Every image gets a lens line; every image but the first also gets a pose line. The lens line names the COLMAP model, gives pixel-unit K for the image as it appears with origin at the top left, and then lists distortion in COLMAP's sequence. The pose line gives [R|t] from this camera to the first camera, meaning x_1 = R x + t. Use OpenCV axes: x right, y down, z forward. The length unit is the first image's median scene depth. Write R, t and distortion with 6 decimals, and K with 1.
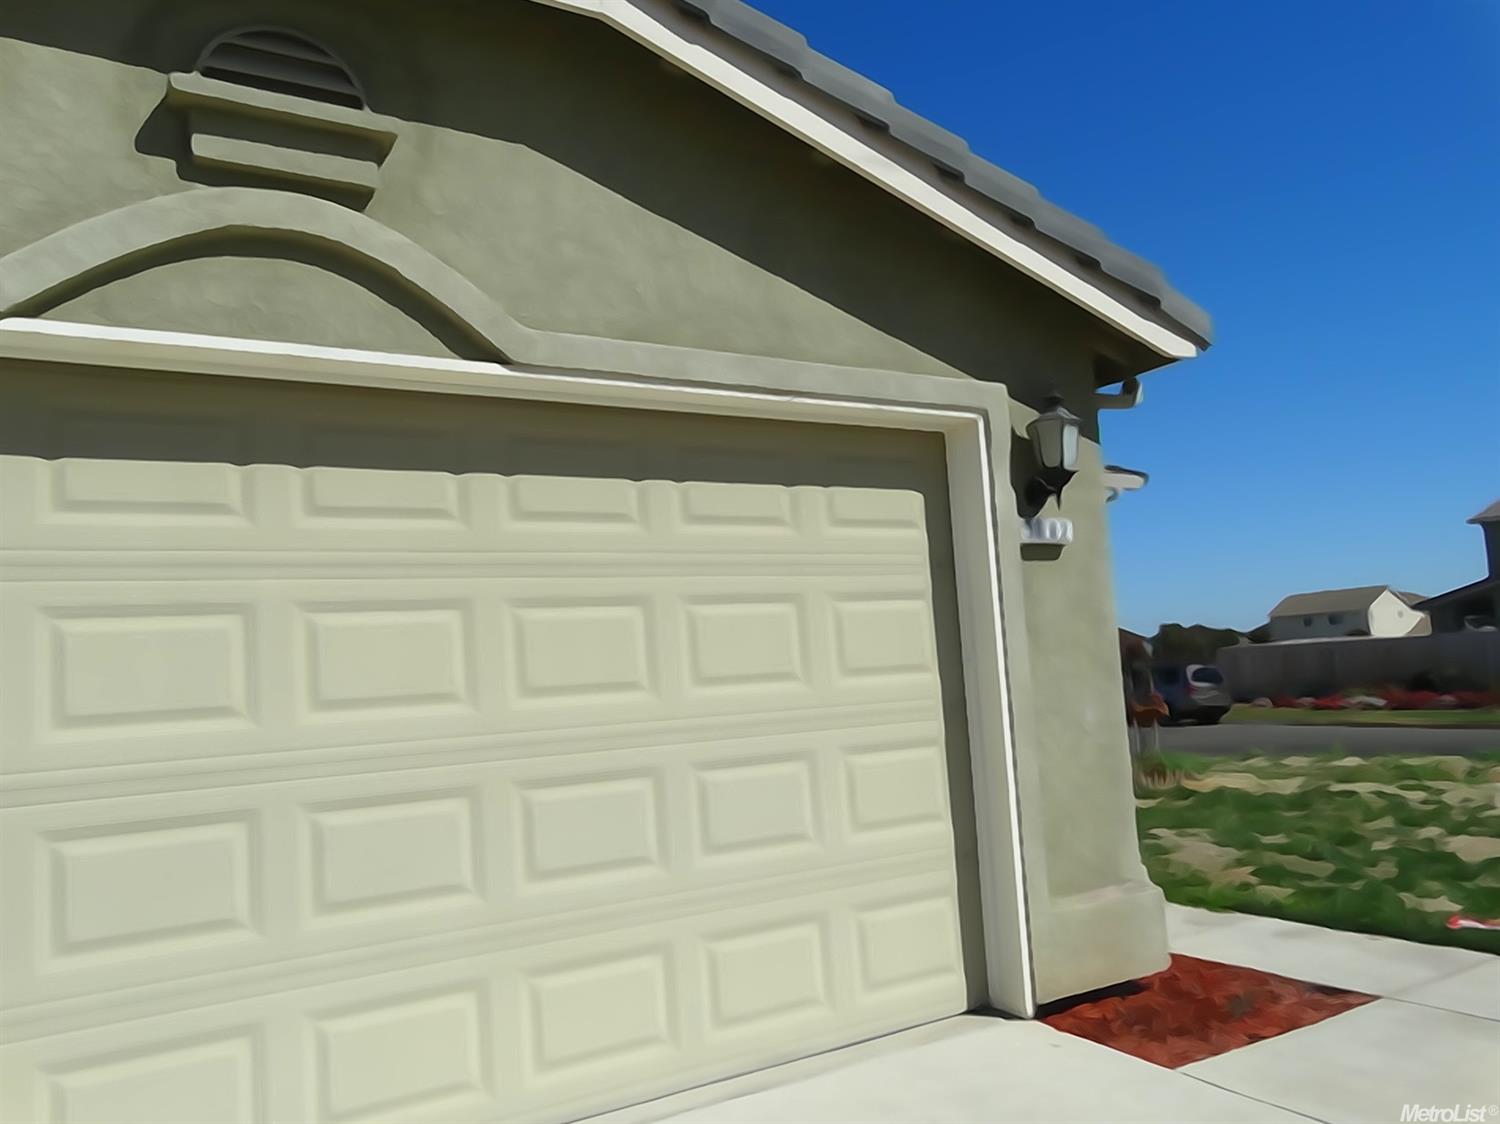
lens RADIAL K [[1111.9, 0, 750.0], [0, 1111.9, 562.0], [0, 0, 1]] dist [0.002271, 0.005814]
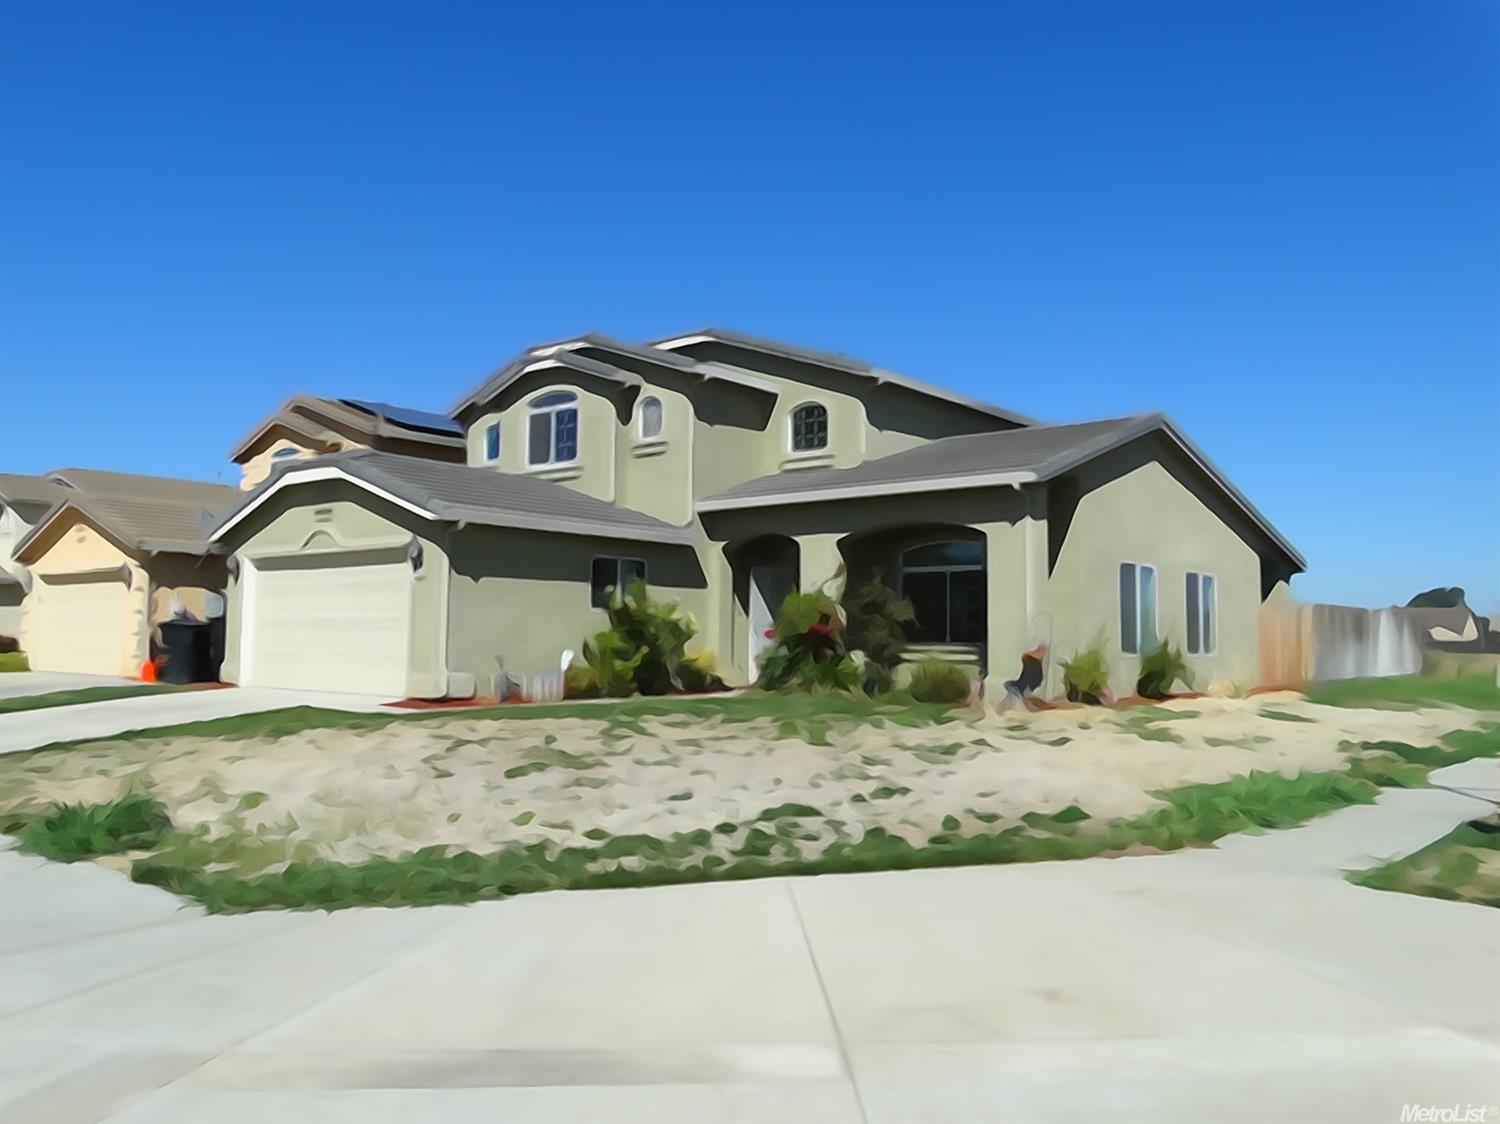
lens RADIAL K [[1111.9, 0, 750.0], [0, 1111.9, 562.0], [0, 0, 1]] dist [0.002271, 0.005814]
pose [[0.335308, 0.002452, -0.942106, 5.460284], [0.066742, 0.997422, 0.026350, -0.117283], [0.939742, -0.071714, 0.334280, 1.054826]]
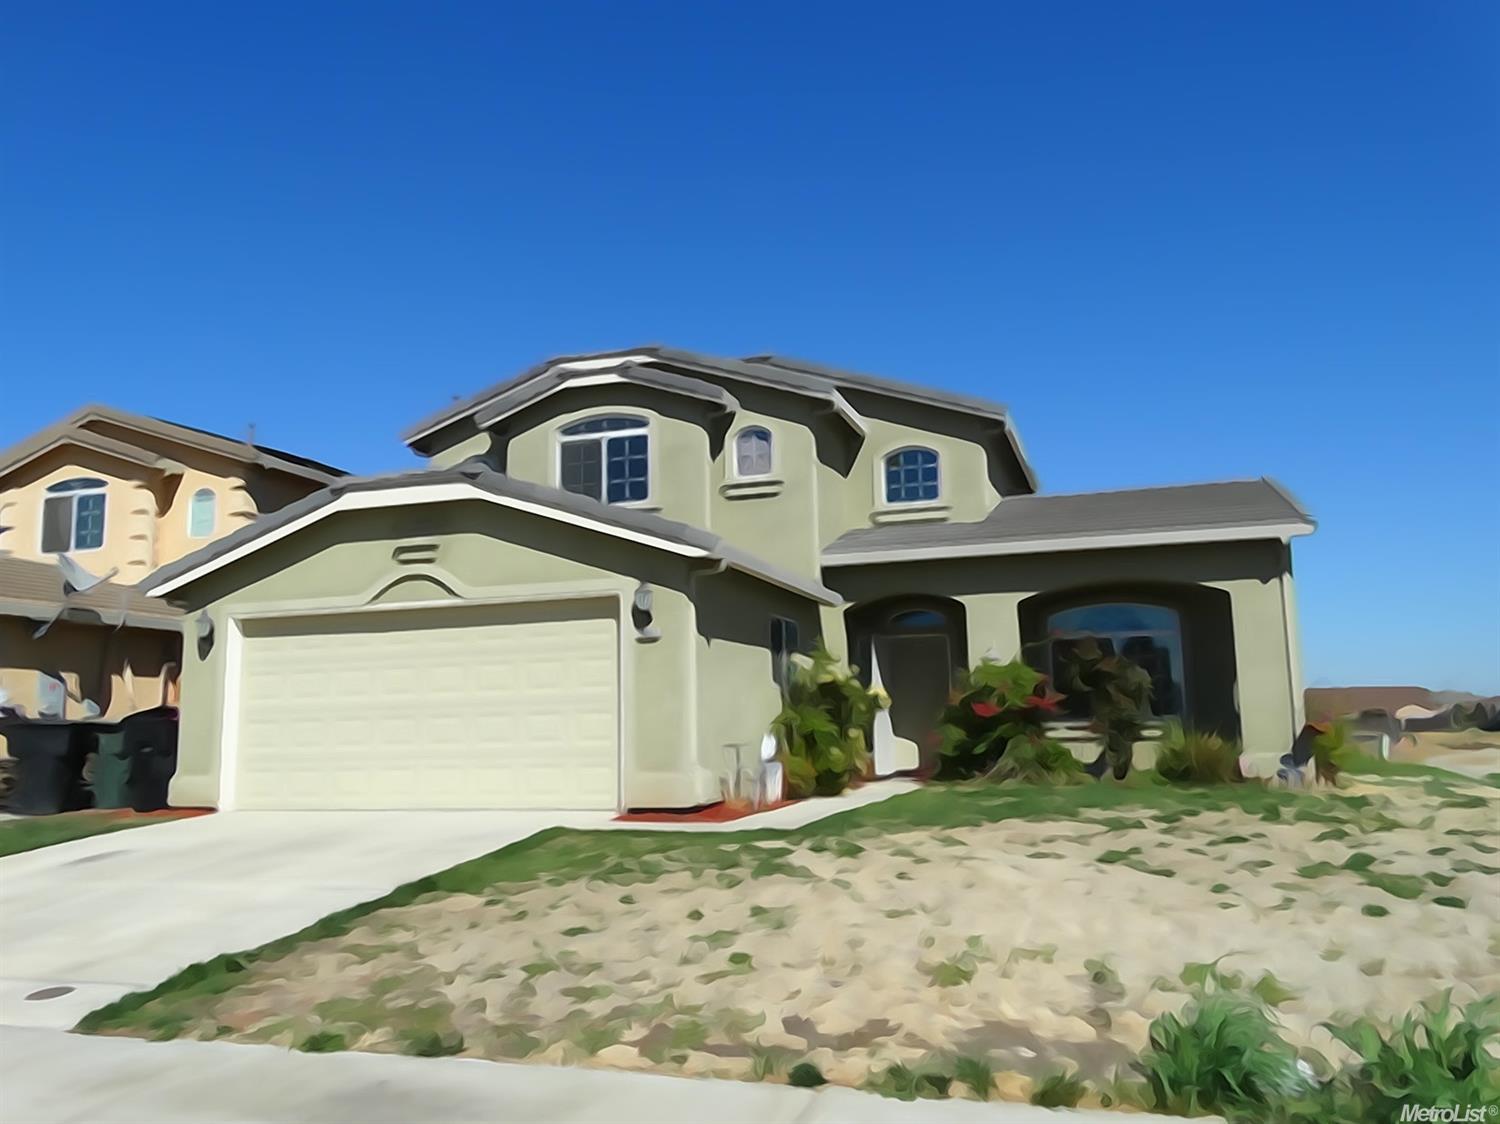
lens RADIAL K [[1111.9, 0, 750.0], [0, 1111.9, 562.0], [0, 0, 1]] dist [0.002271, 0.005814]
pose [[0.654396, -0.062500, -0.753564, 3.188100], [0.057055, 0.997819, -0.033211, -0.124535], [0.753996, -0.021261, 0.656535, -0.694669]]
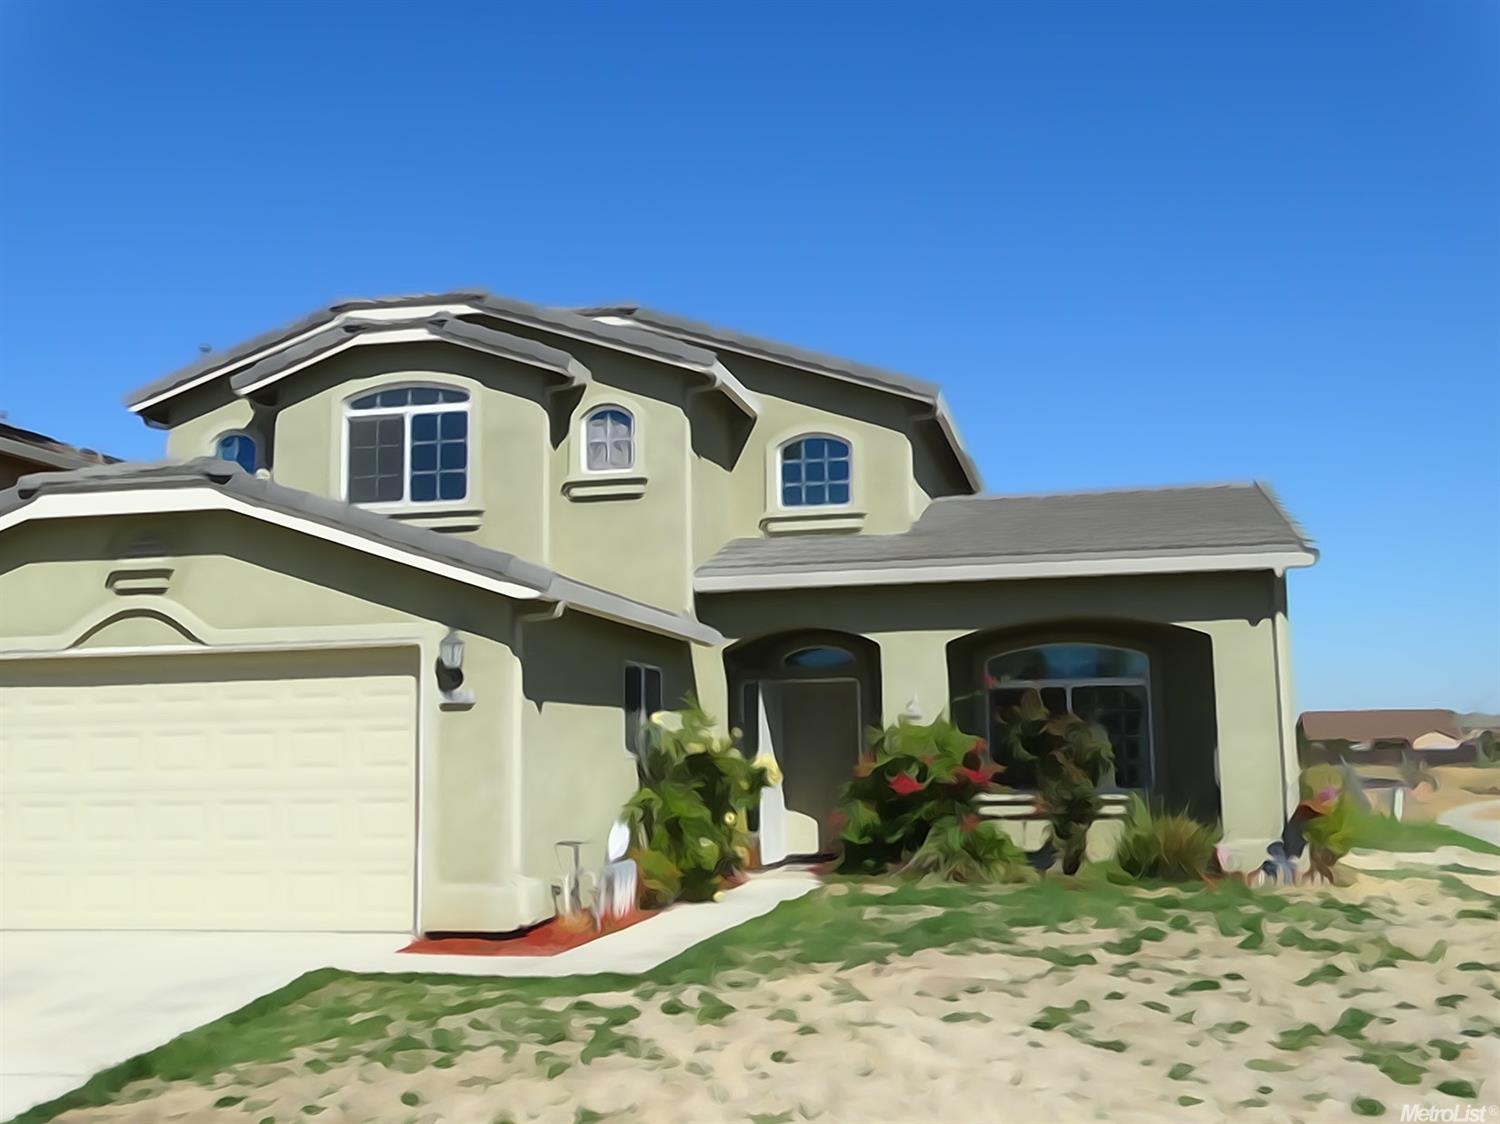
lens RADIAL K [[1452.3, 0, 750.0], [0, 1452.3, 562.0], [0, 0, 1]] dist [0.014049, -0.016278]
pose [[0.723961, -0.041214, -0.688609, 3.199797], [0.041904, 0.998998, -0.015736, -0.269030], [0.688567, -0.017464, 0.724962, -0.650003]]
